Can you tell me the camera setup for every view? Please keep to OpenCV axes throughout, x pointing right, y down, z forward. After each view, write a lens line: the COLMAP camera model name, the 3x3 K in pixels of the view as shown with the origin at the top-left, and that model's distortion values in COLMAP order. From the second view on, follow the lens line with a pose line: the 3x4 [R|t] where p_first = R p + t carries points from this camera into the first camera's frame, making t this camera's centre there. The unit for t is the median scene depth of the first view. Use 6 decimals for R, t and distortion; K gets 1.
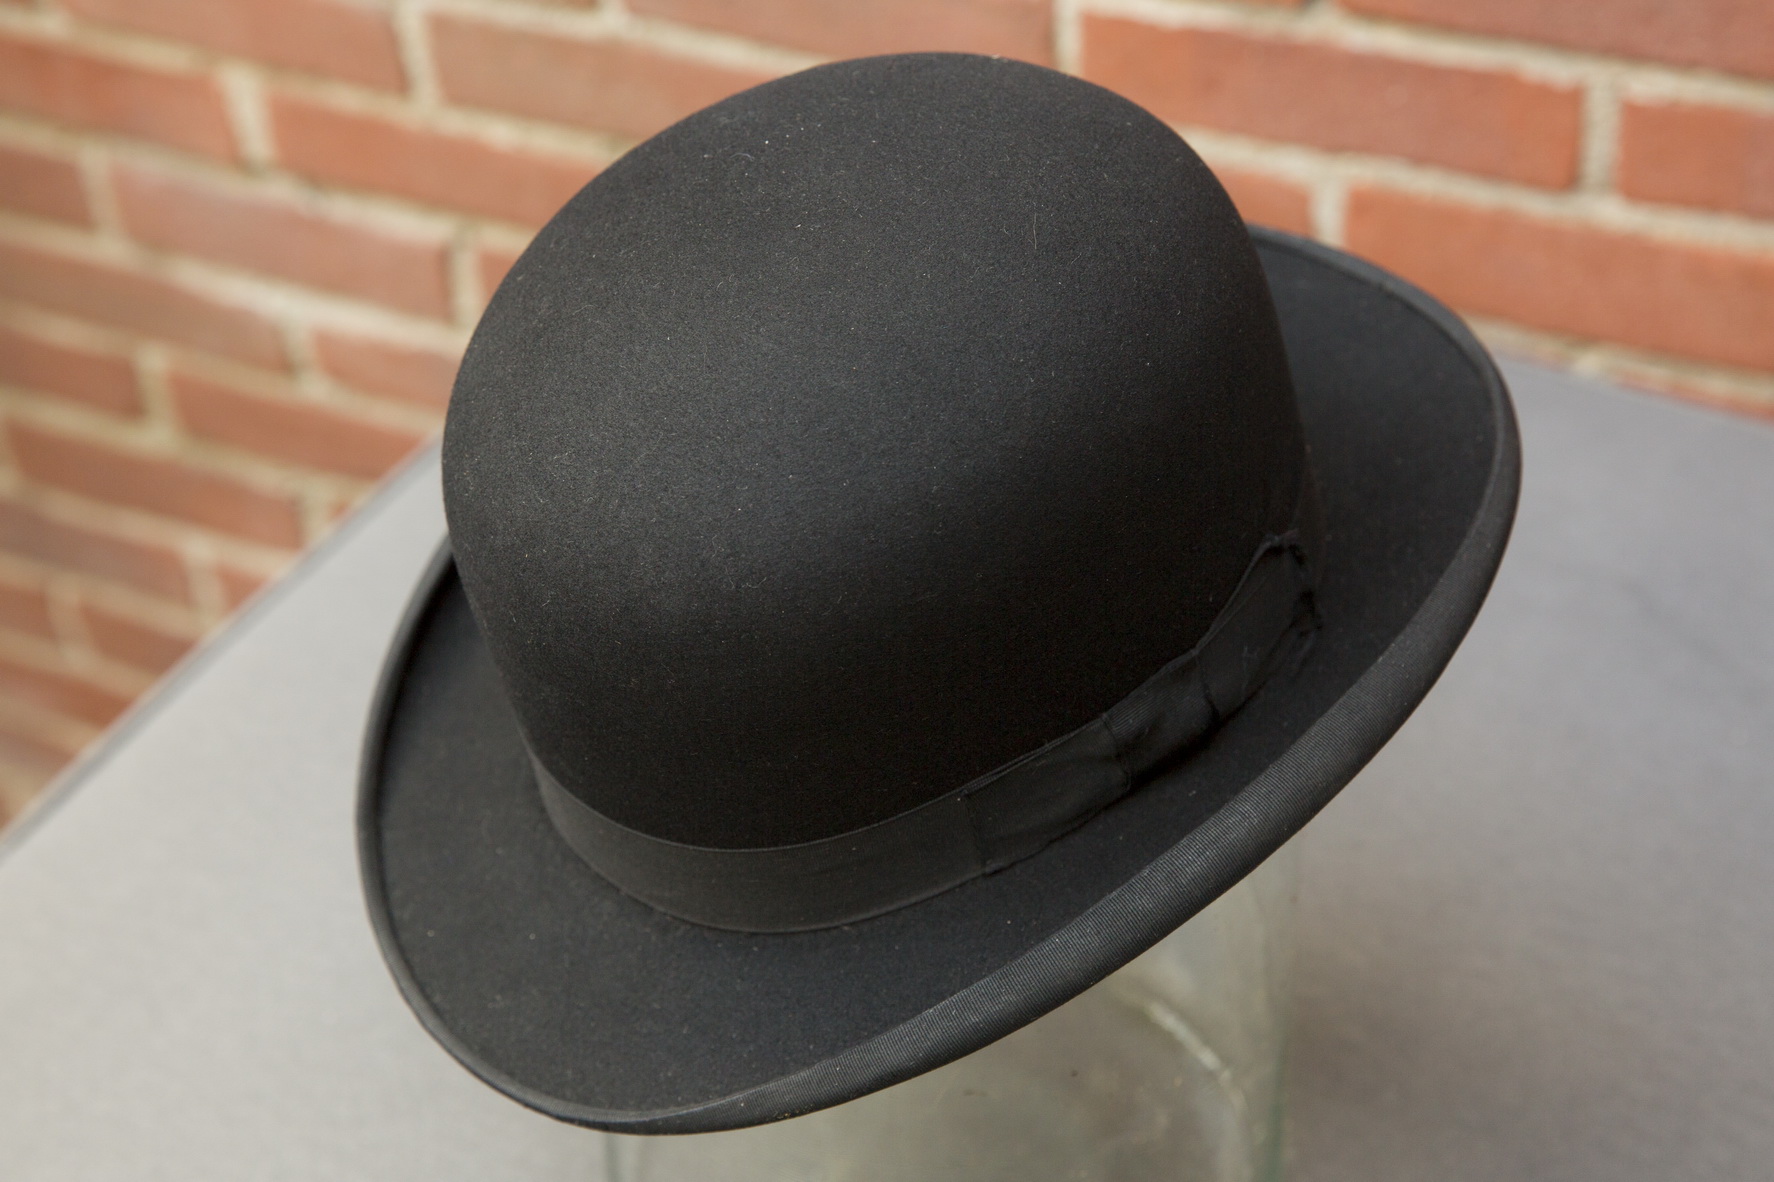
lens RADIAL K [[3311.4, 0, 887.0], [0, 3311.4, 591.0], [0, 0, 1]] dist [0.009151, 0.097856]
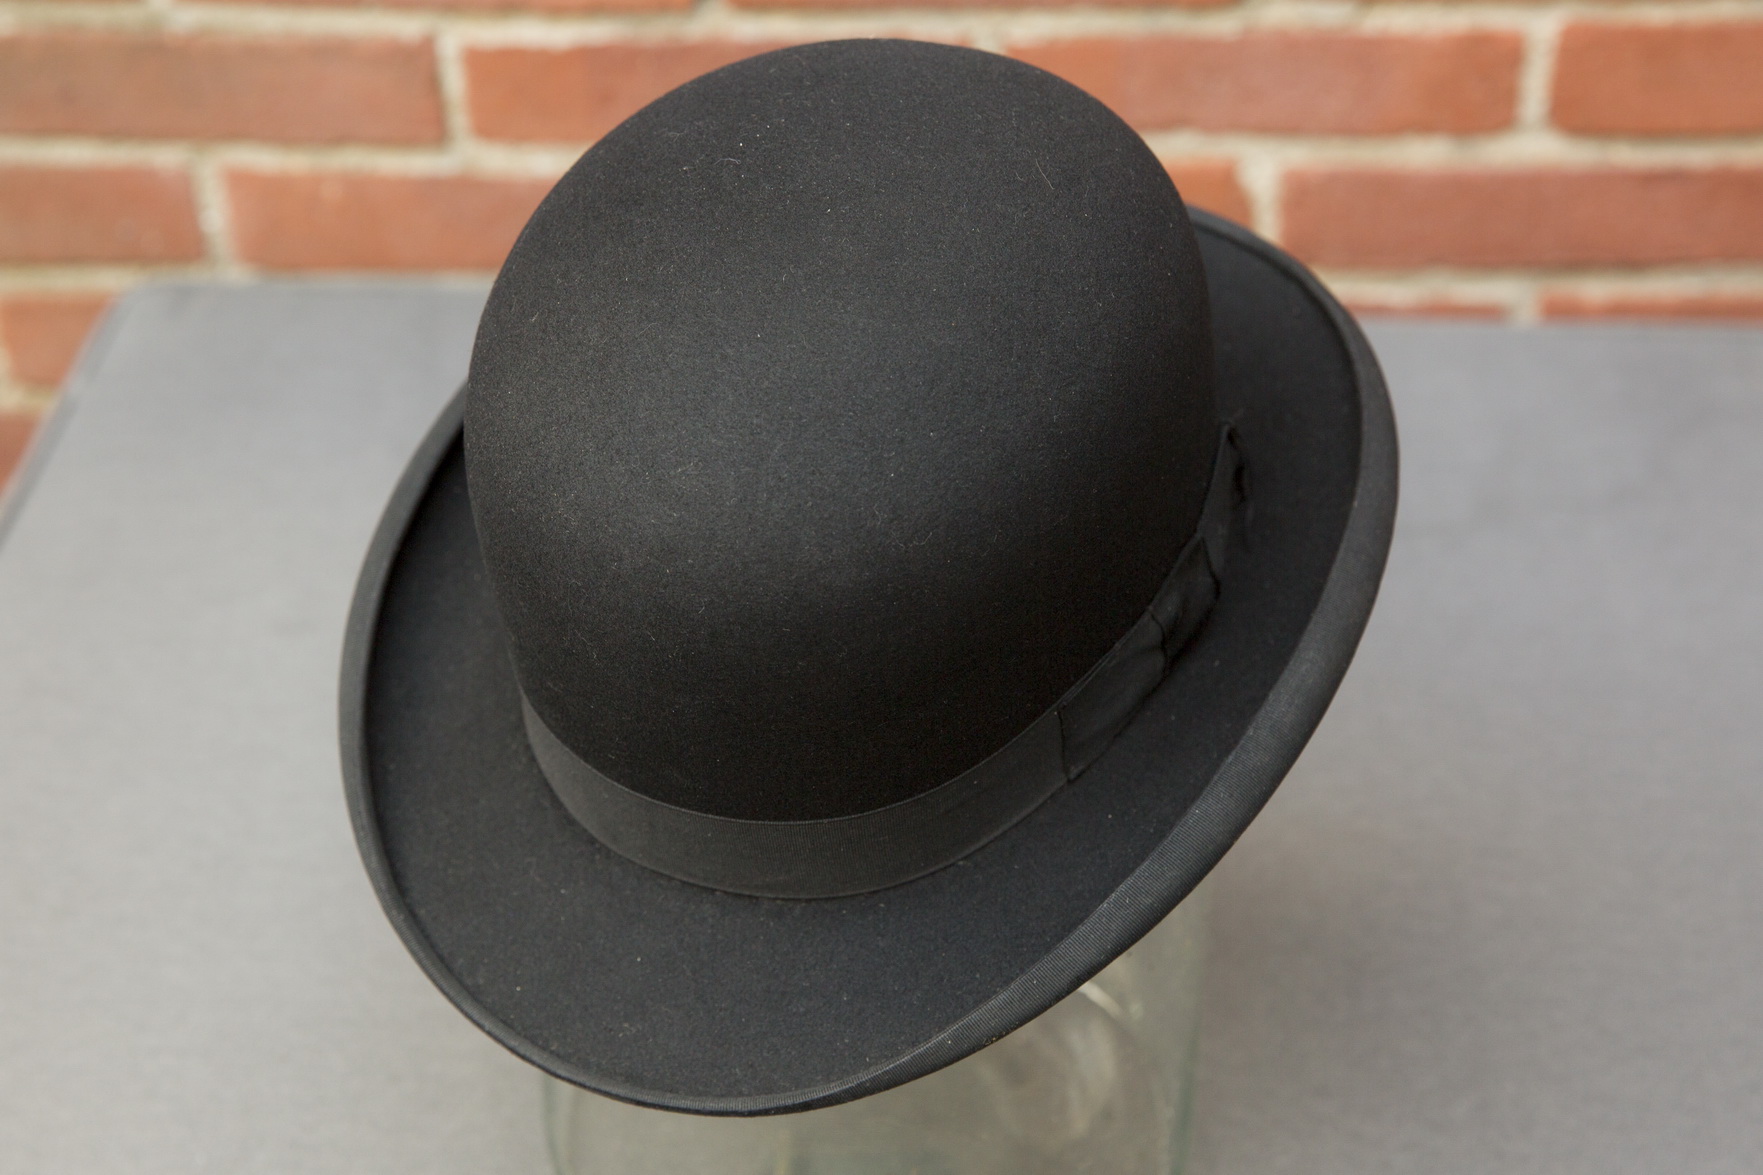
lens RADIAL K [[3290.9, 0, 881.5], [0, 3290.9, 587.5], [0, 0, 1]] dist [0.009151, 0.097856]
pose [[0.906099, -0.219592, 0.361612, -0.401451], [0.227131, 0.973613, 0.022109, -0.012690], [-0.356925, 0.062100, 0.932067, 0.027495]]
